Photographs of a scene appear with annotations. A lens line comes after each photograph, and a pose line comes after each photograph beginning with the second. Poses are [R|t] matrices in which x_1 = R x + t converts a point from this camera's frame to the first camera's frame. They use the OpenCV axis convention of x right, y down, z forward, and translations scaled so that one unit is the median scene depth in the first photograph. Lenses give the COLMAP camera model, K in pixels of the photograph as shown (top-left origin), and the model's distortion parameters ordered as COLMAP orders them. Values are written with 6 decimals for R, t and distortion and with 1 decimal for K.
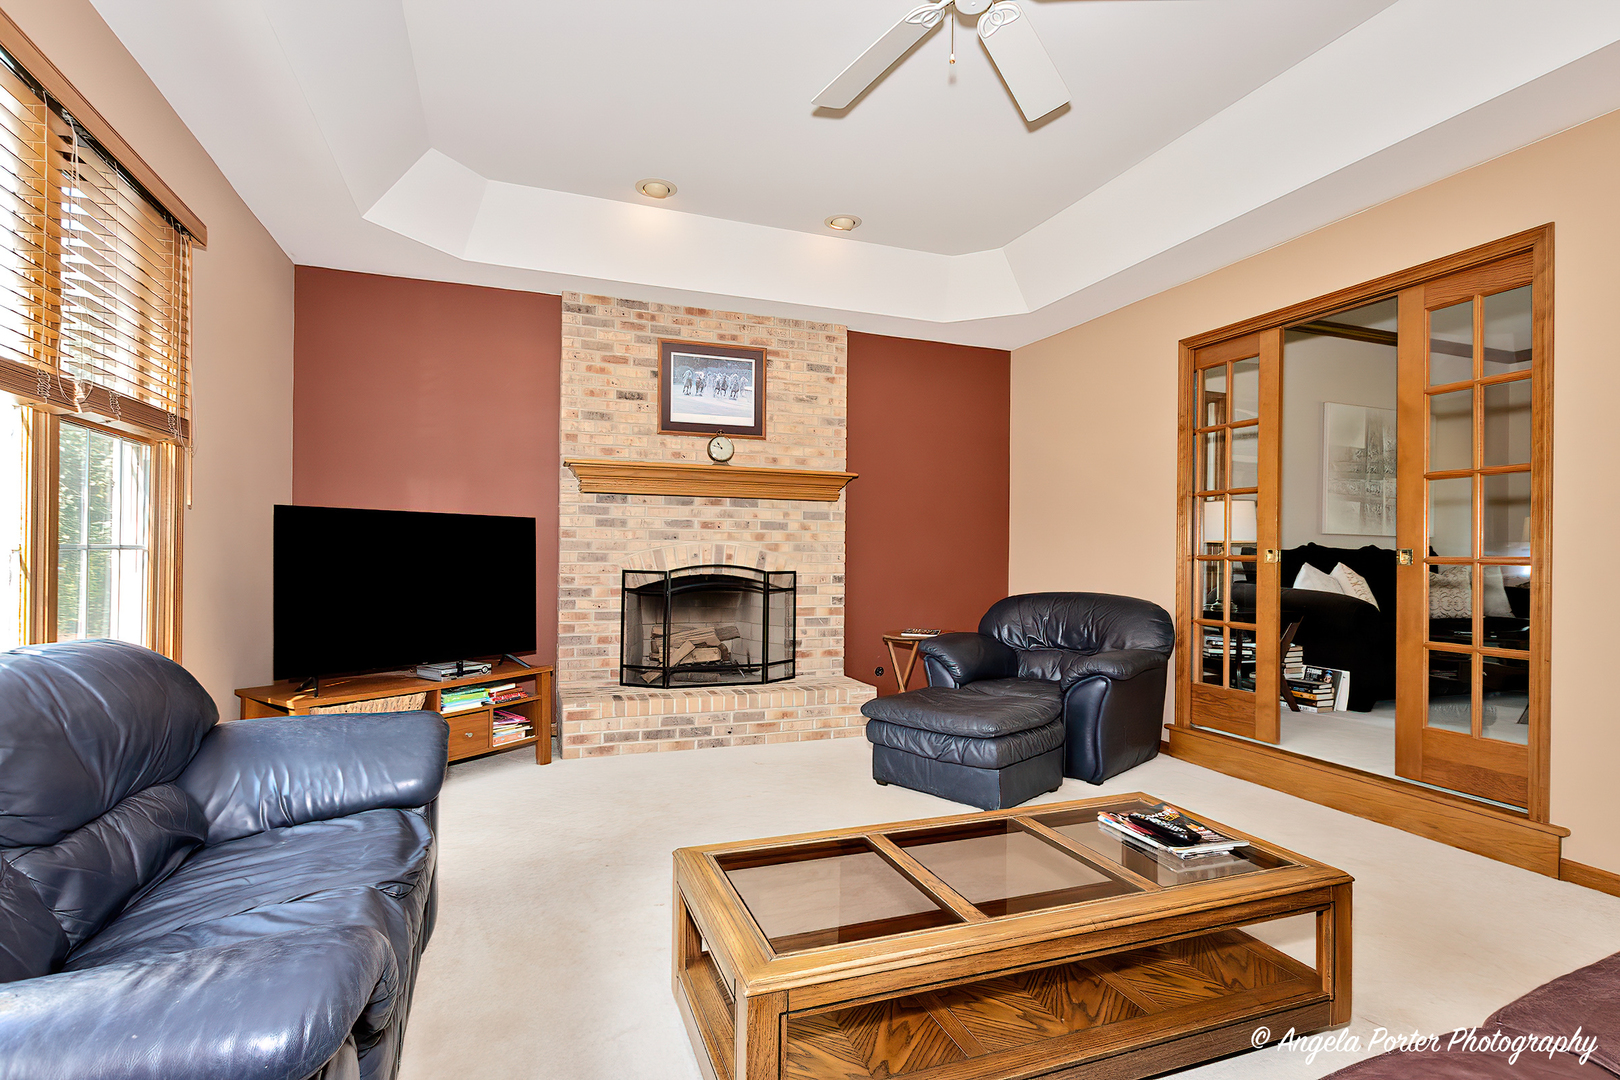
lens RADIAL K [[750.8, 0, 825.6], [0, 750.8, 547.0], [0, 0, 1]] dist [0.009130, -0.002894]
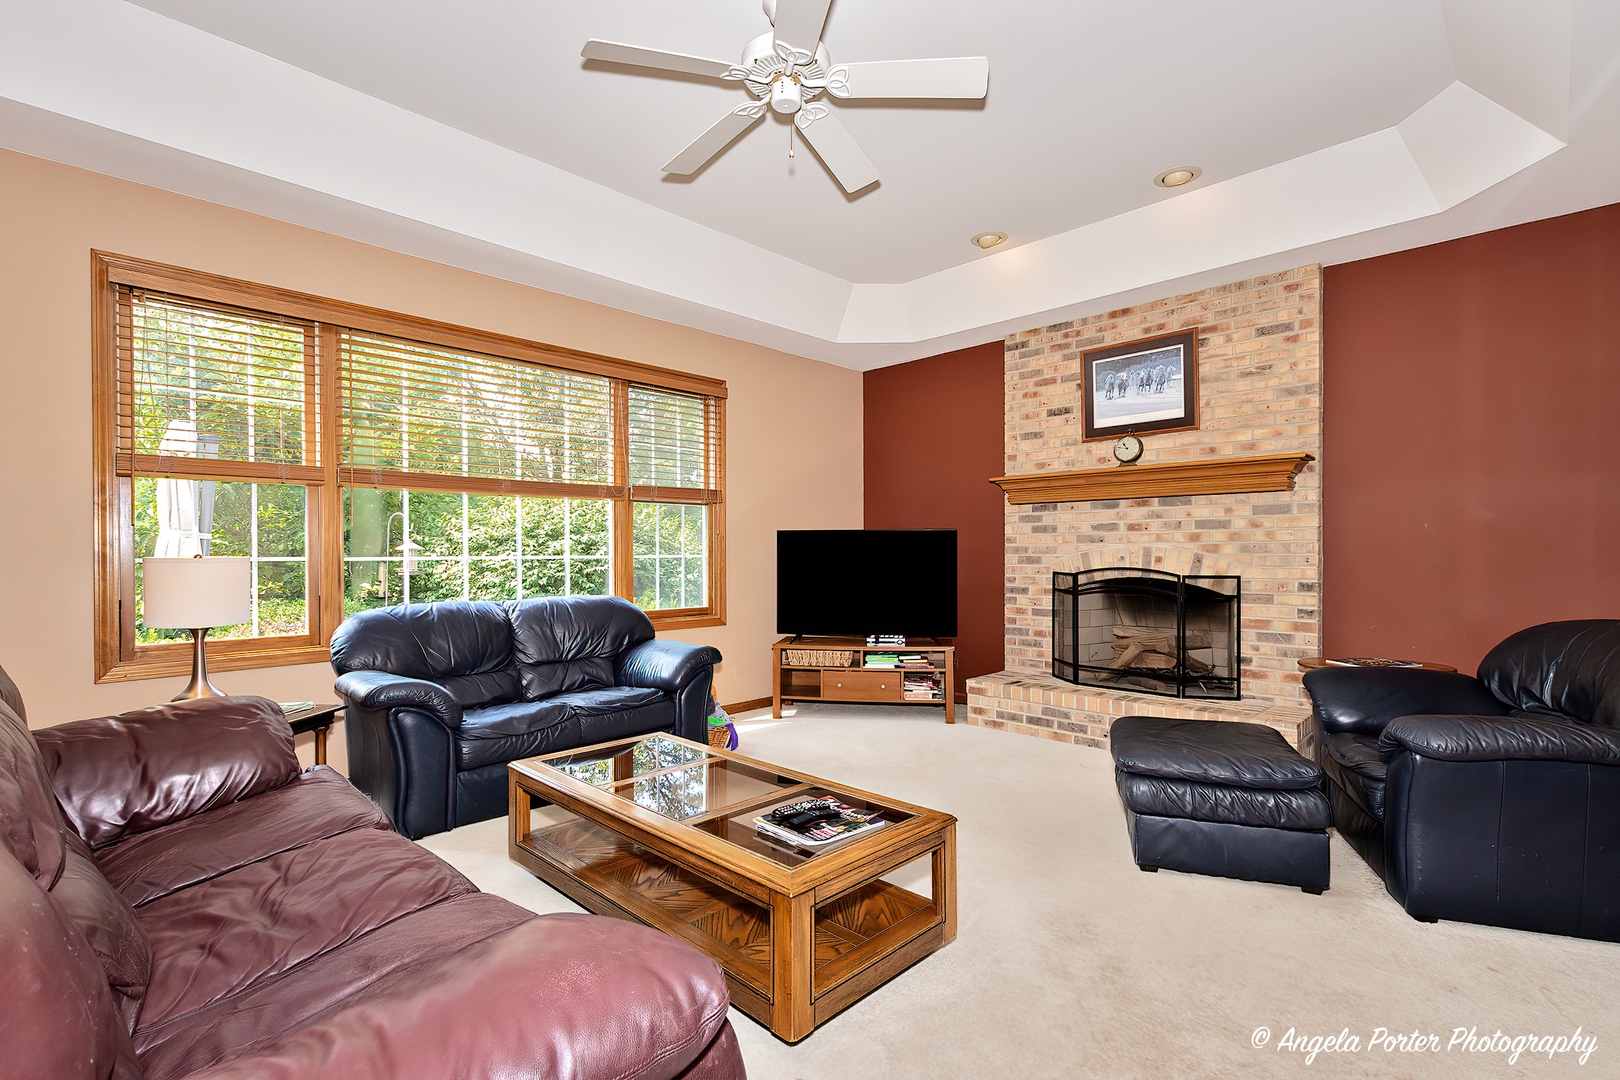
lens RADIAL K [[750.8, 0, 807.6], [0, 750.8, 551.0], [0, 0, 1]] dist [0.009130, -0.002894]
pose [[0.433294, -0.010470, -0.901192, 0.554803], [0.019394, 0.999809, -0.002291, -0.004217], [0.901044, -0.016485, 0.433415, 0.194966]]
